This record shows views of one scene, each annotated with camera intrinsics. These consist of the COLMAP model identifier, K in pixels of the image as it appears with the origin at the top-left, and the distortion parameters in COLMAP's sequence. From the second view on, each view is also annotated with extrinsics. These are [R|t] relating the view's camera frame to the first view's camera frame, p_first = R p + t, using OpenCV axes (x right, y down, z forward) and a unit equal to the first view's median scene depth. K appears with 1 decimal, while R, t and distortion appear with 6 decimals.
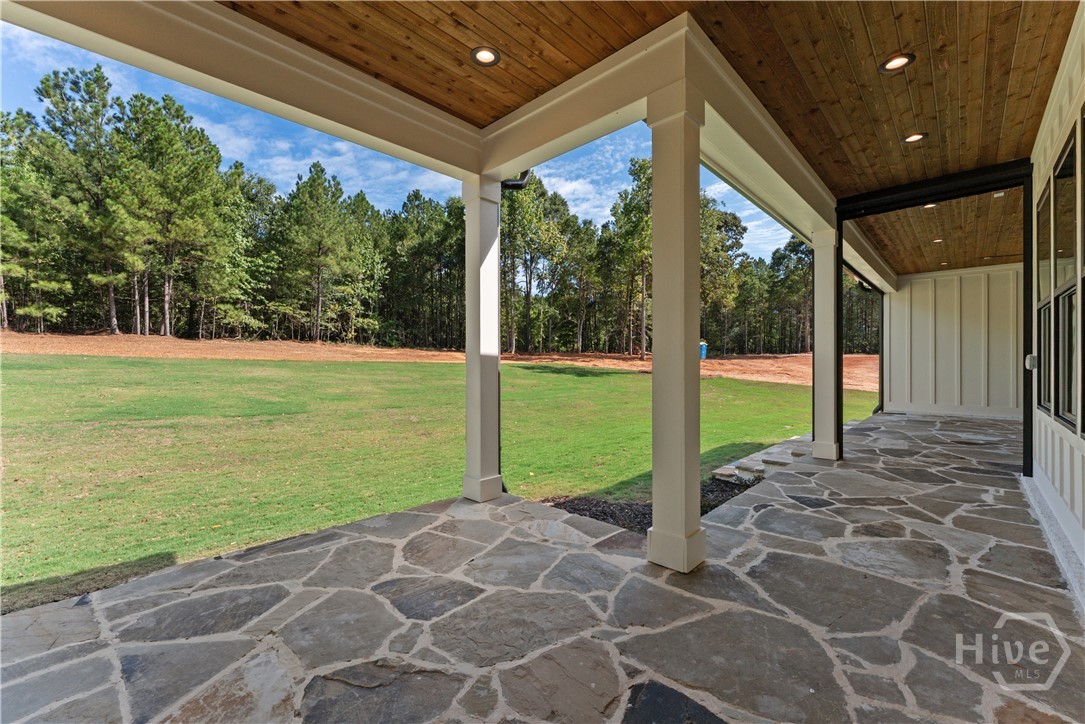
lens RADIAL K [[448.1, 0, 542.8], [0, 448.1, 361.3], [0, 0, 1]] dist [-0.000366, -0.000466]
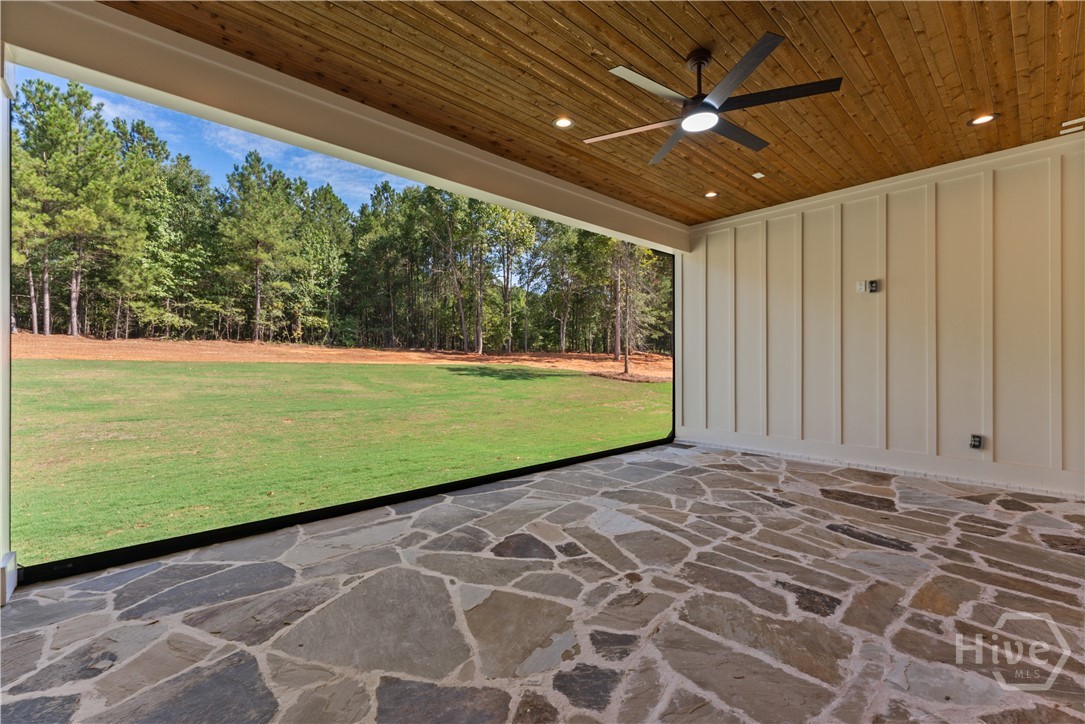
lens RADIAL K [[448.1, 0, 541.9], [0, 448.1, 362.7], [0, 0, 1]] dist [-0.000366, -0.000466]
pose [[0.996092, -0.000239, -0.088319, 0.252628], [0.000353, 0.999999, 0.001269, 0.000872], [0.088318, -0.001295, 0.996091, 0.155503]]
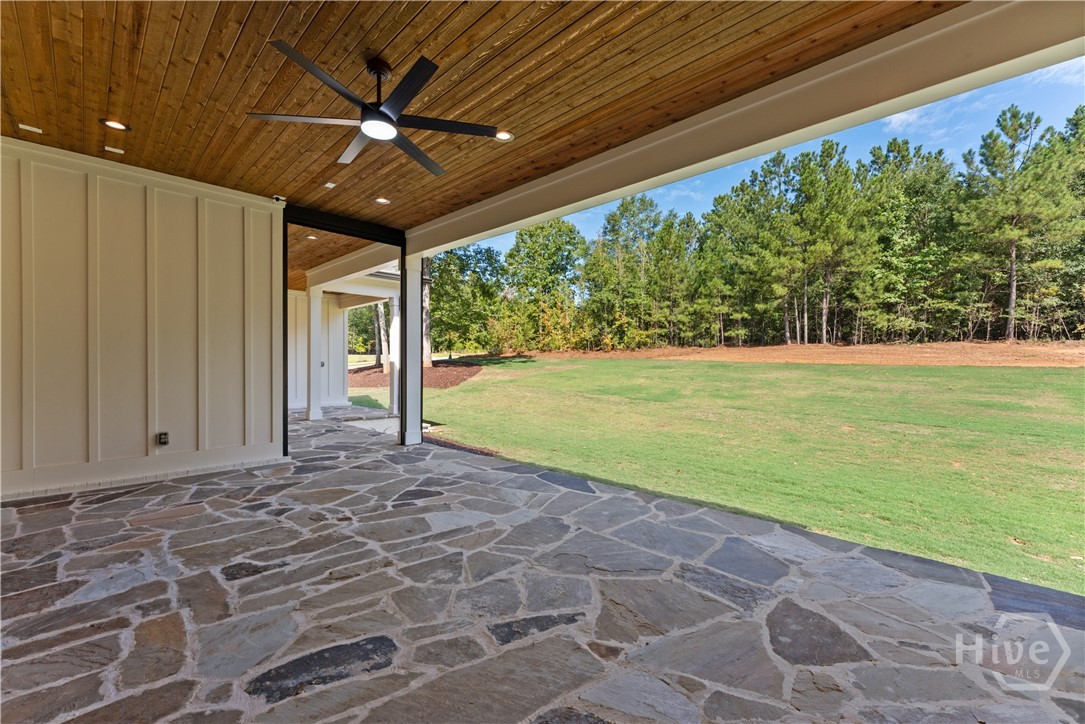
lens RADIAL K [[448.1, 0, 549.5], [0, 448.1, 368.6], [0, 0, 1]] dist [-0.000366, -0.000466]
pose [[-0.013377, 0.010890, -0.999851, 0.390837], [-0.004447, 0.999930, 0.010950, 0.000300], [0.999901, 0.004593, -0.013328, 0.309686]]
